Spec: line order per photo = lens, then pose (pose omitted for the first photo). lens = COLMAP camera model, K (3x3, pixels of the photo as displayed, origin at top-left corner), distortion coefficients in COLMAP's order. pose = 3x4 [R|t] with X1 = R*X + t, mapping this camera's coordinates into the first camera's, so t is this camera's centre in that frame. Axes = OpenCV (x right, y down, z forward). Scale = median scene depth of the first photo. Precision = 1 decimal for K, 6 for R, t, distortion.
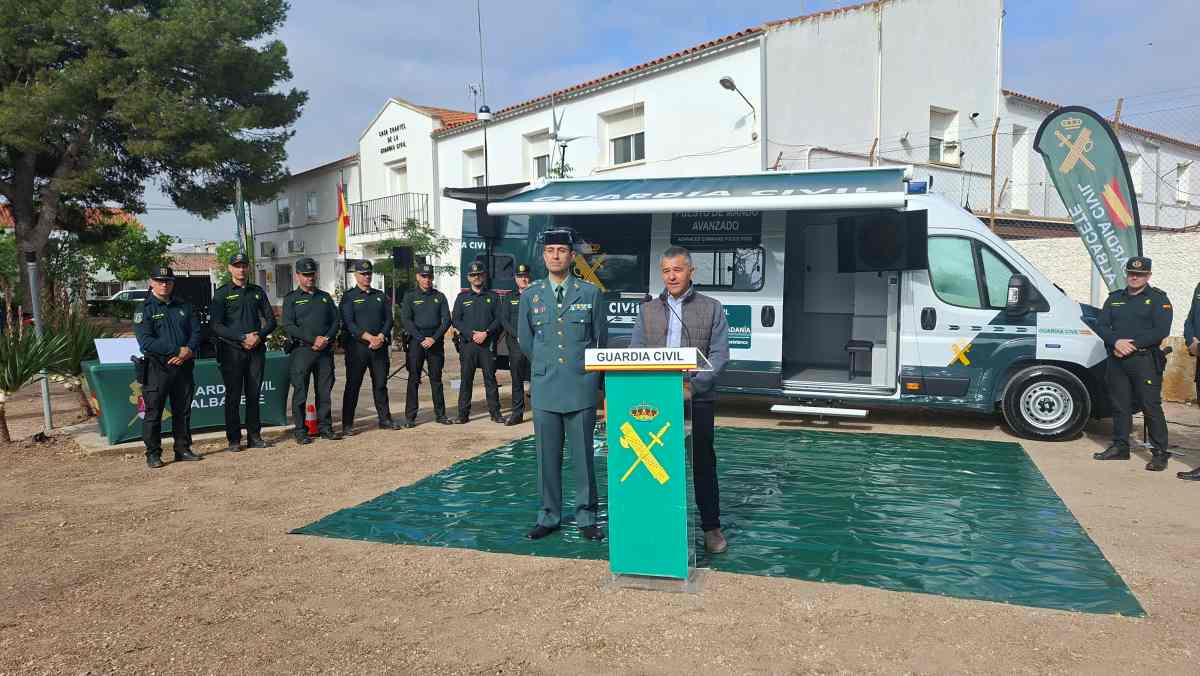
lens RADIAL K [[846.2, 0, 606.8], [0, 846.2, 330.2], [0, 0, 1]] dist [0.054624, -0.008113]
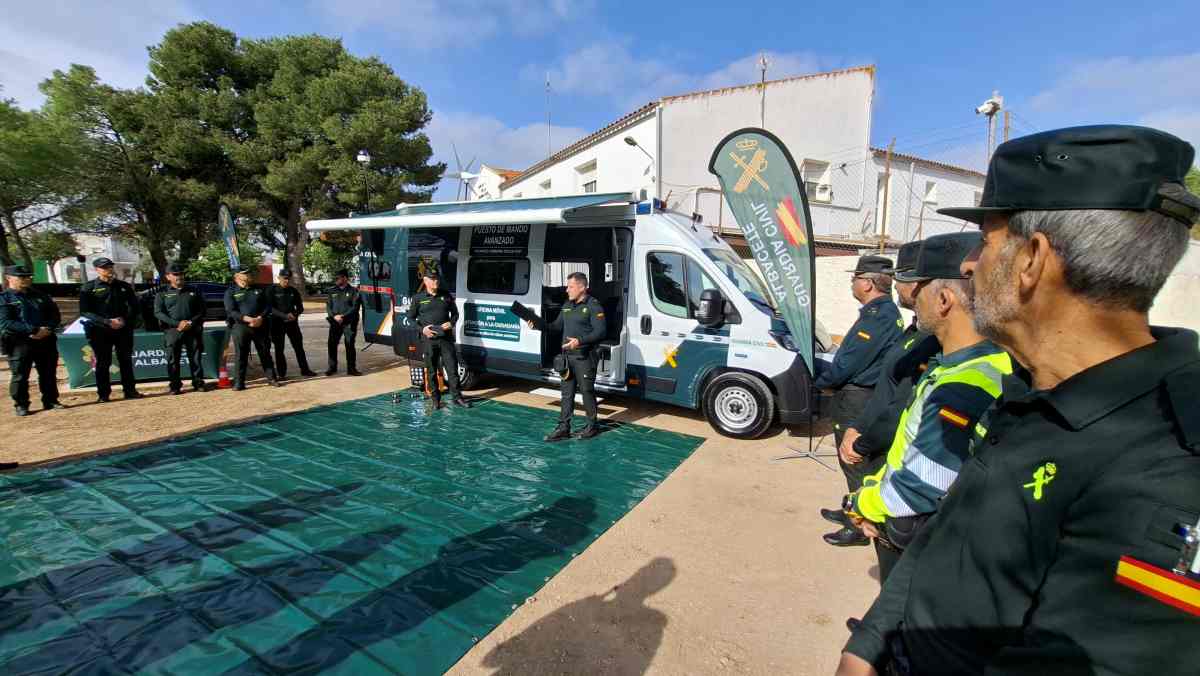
lens RADIAL K [[492.7, 0, 598.3], [0, 492.7, 319.1], [0, 0, 1]] dist [0.000166, 0.000061]
pose [[0.981530, 0.038562, -0.187382, 0.417166], [-0.033911, 0.999033, 0.027968, -0.035436], [0.188280, -0.021097, 0.981889, 0.328572]]
